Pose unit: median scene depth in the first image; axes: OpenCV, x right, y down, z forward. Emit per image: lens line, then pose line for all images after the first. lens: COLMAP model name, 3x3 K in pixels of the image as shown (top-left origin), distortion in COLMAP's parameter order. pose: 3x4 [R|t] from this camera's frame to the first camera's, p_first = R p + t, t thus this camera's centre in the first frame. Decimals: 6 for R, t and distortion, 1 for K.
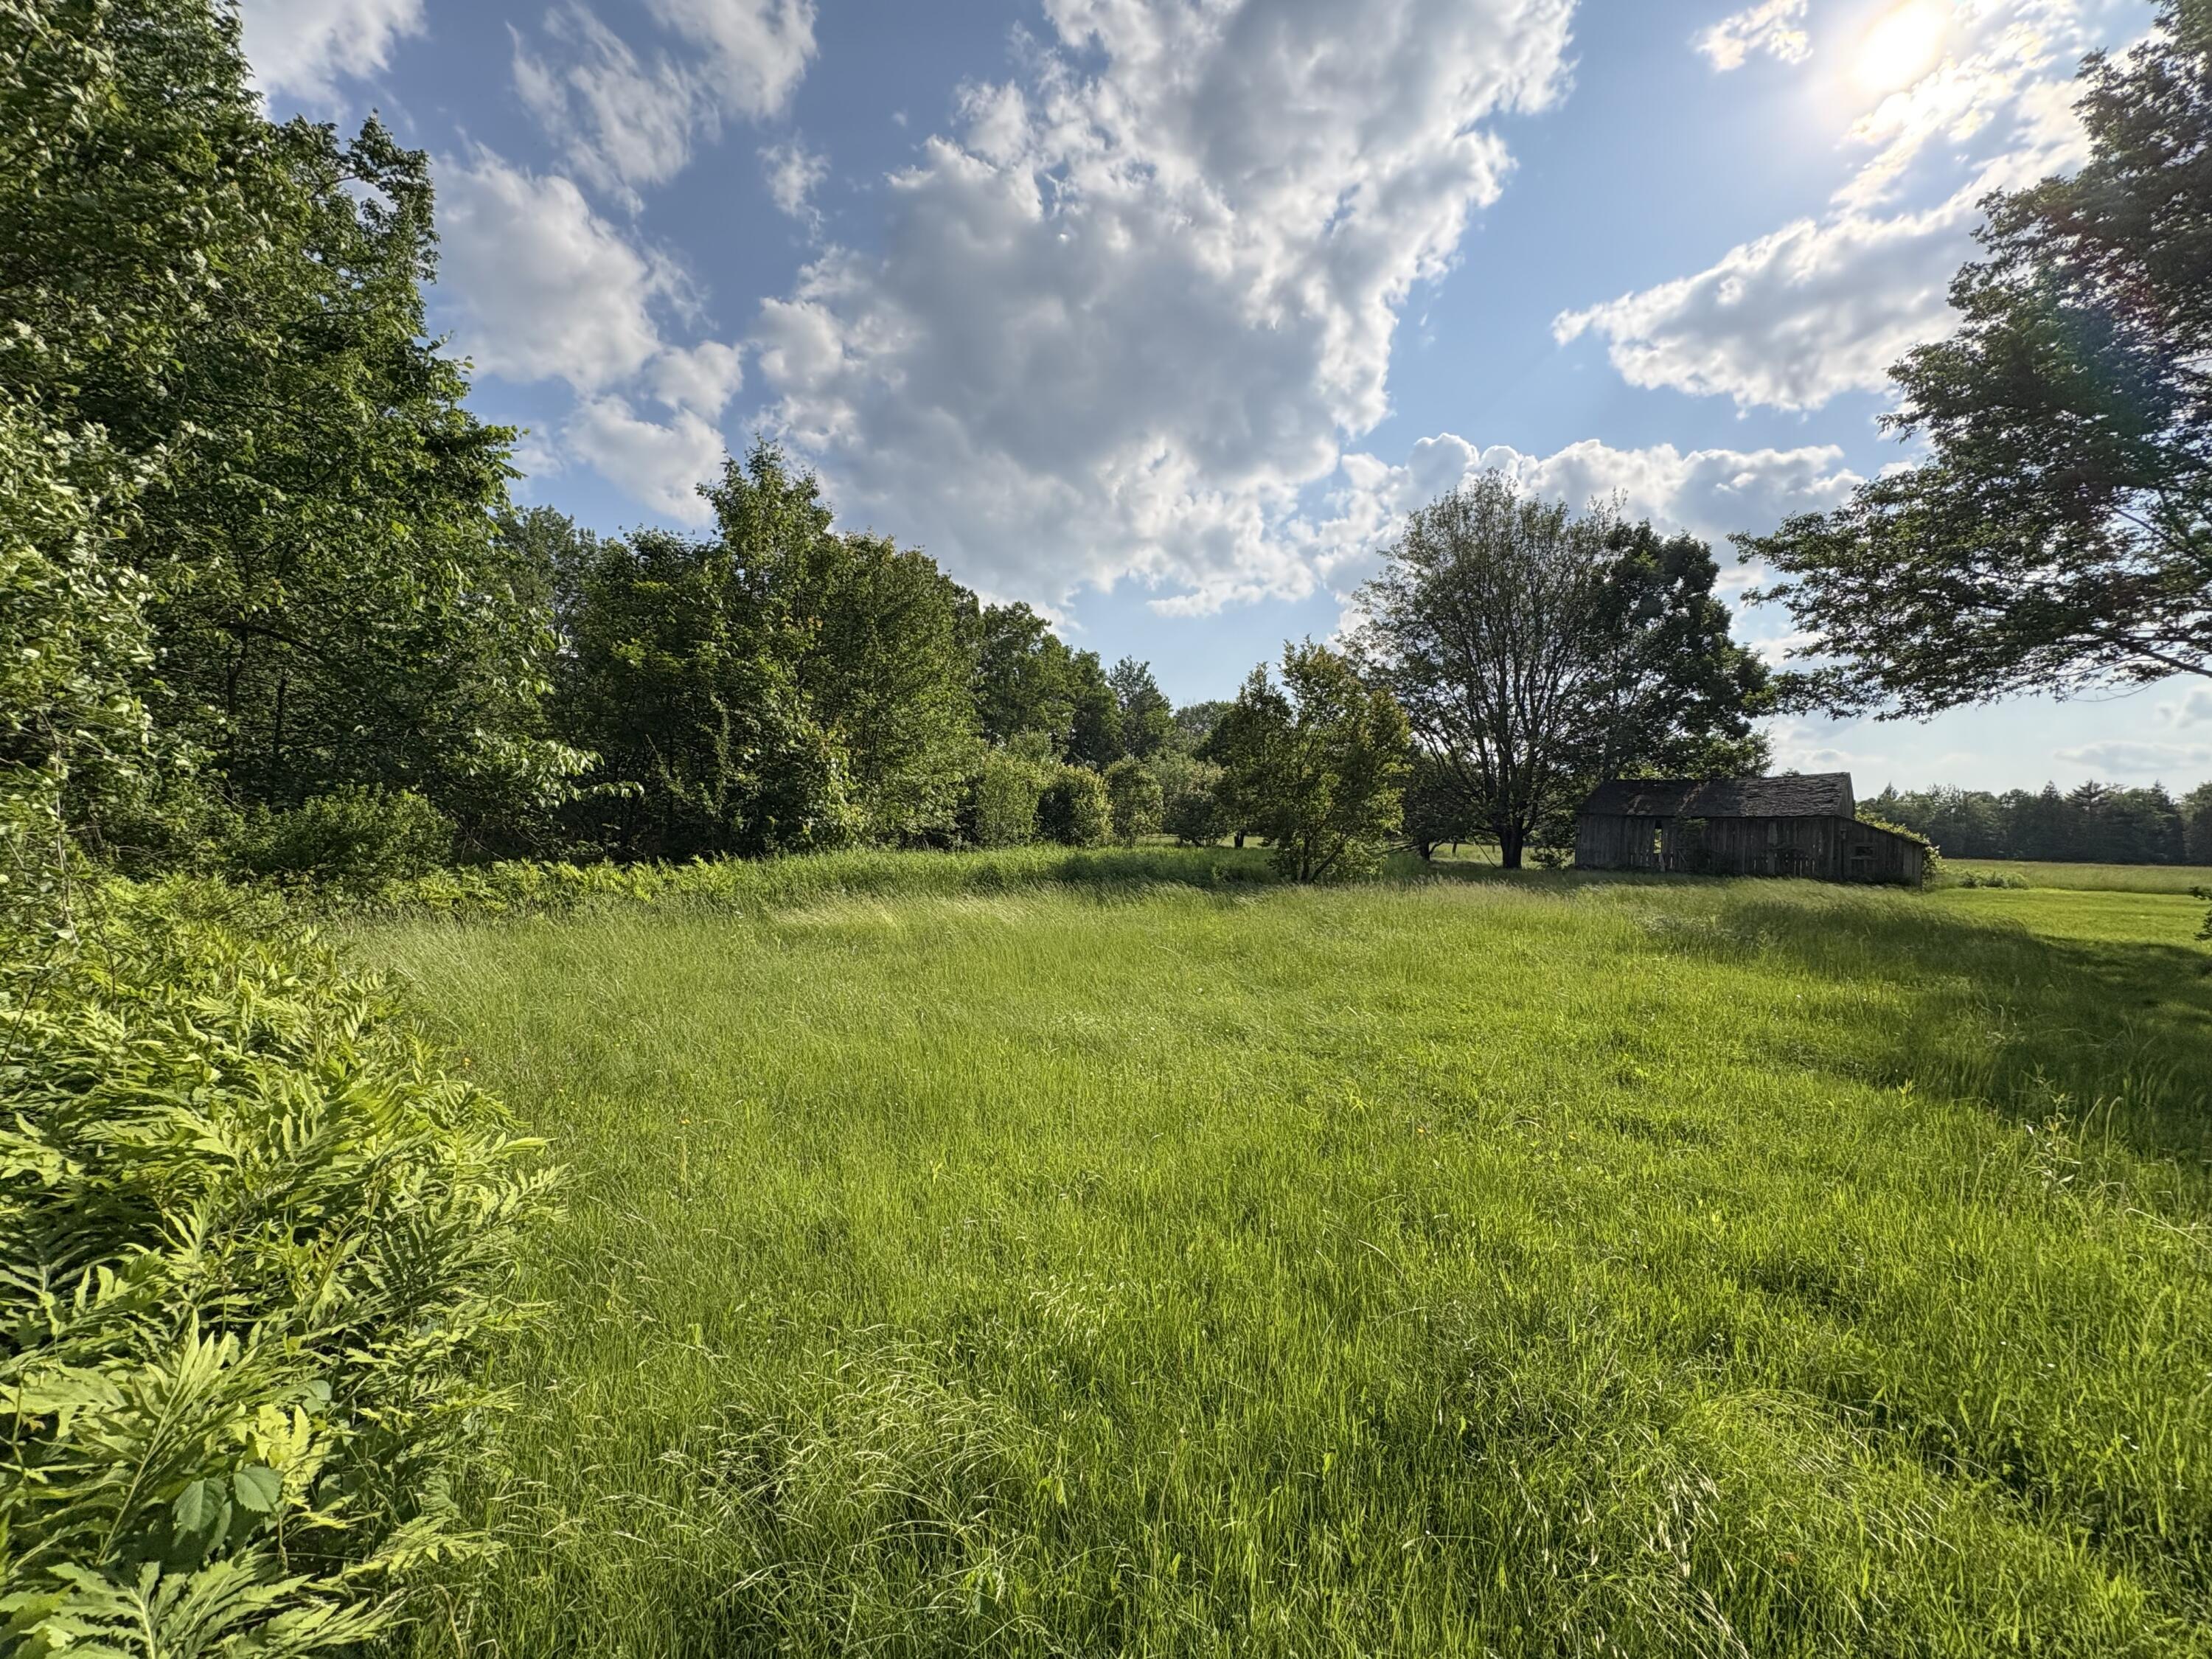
lens RADIAL K [[875.2, 0, 1124.5], [0, 875.2, 830.4], [0, 0, 1]] dist [-0.006547, 0.000663]
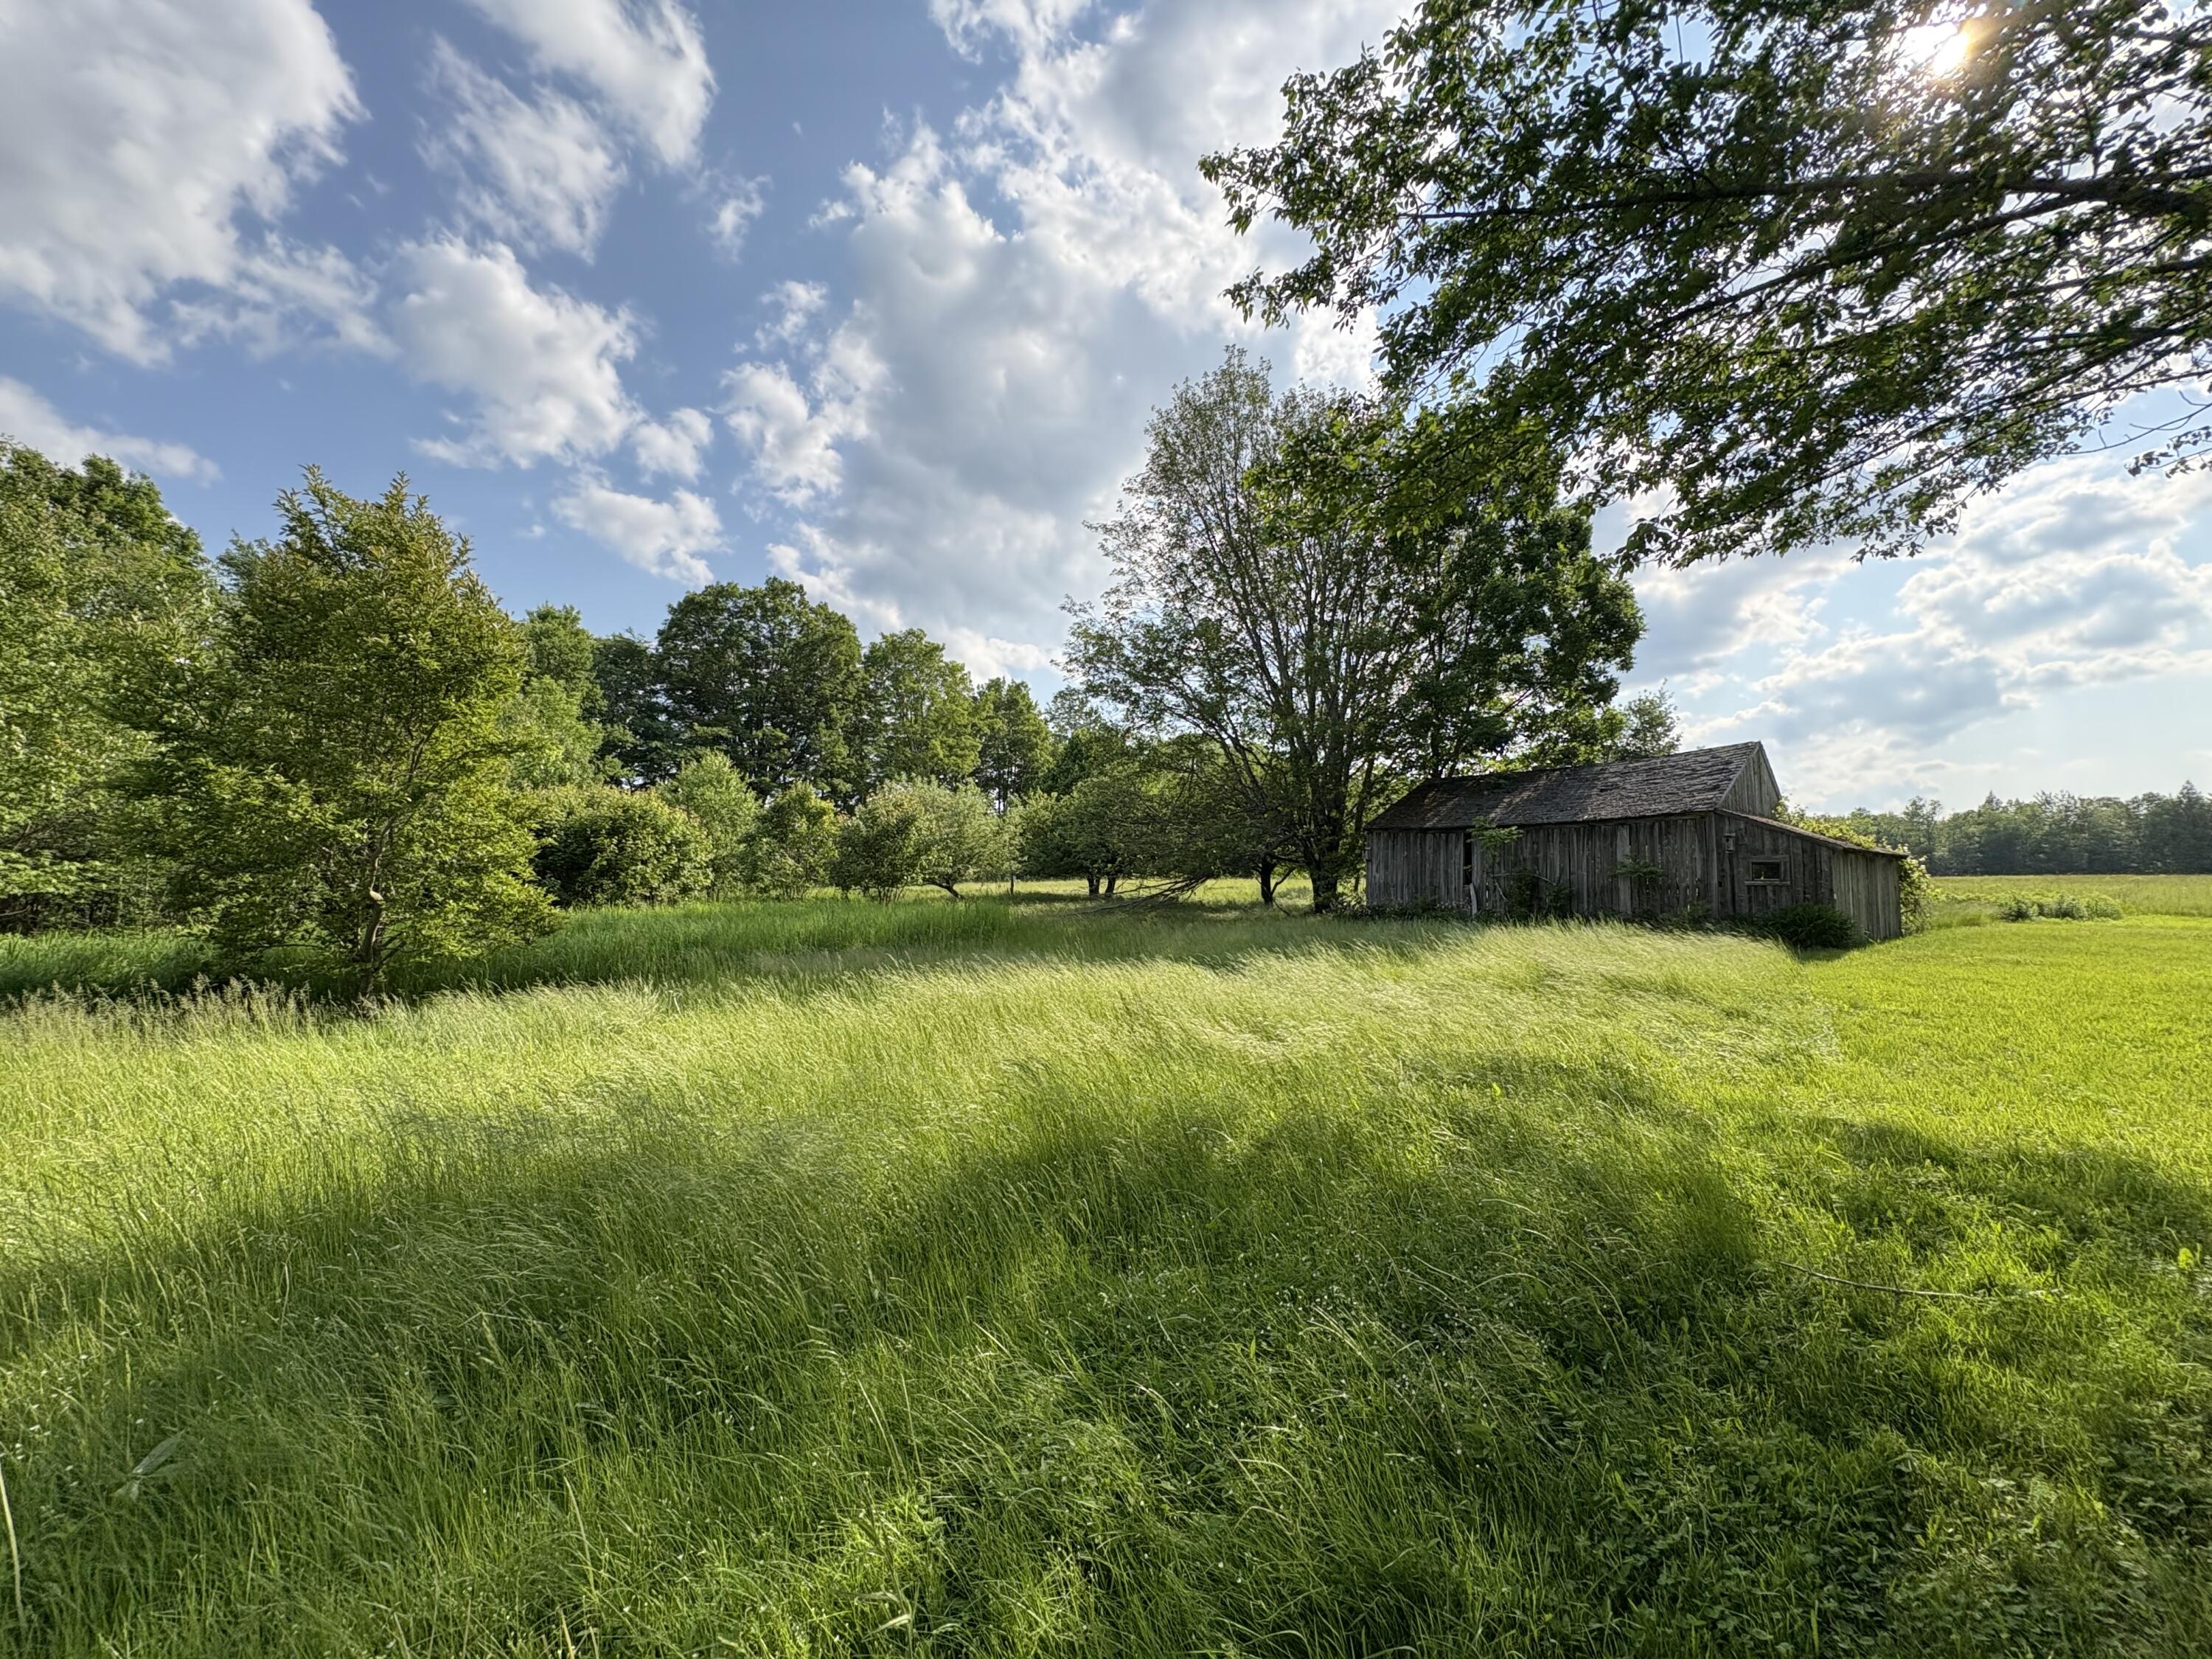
lens RADIAL K [[875.2, 0, 1114.3], [0, 875.2, 830.2], [0, 0, 1]] dist [-0.006547, 0.000663]
pose [[0.995909, -0.039031, -0.081503, 0.139825], [0.034532, 0.997839, -0.055900, 0.004785], [0.083508, 0.052857, 0.995104, 0.116372]]
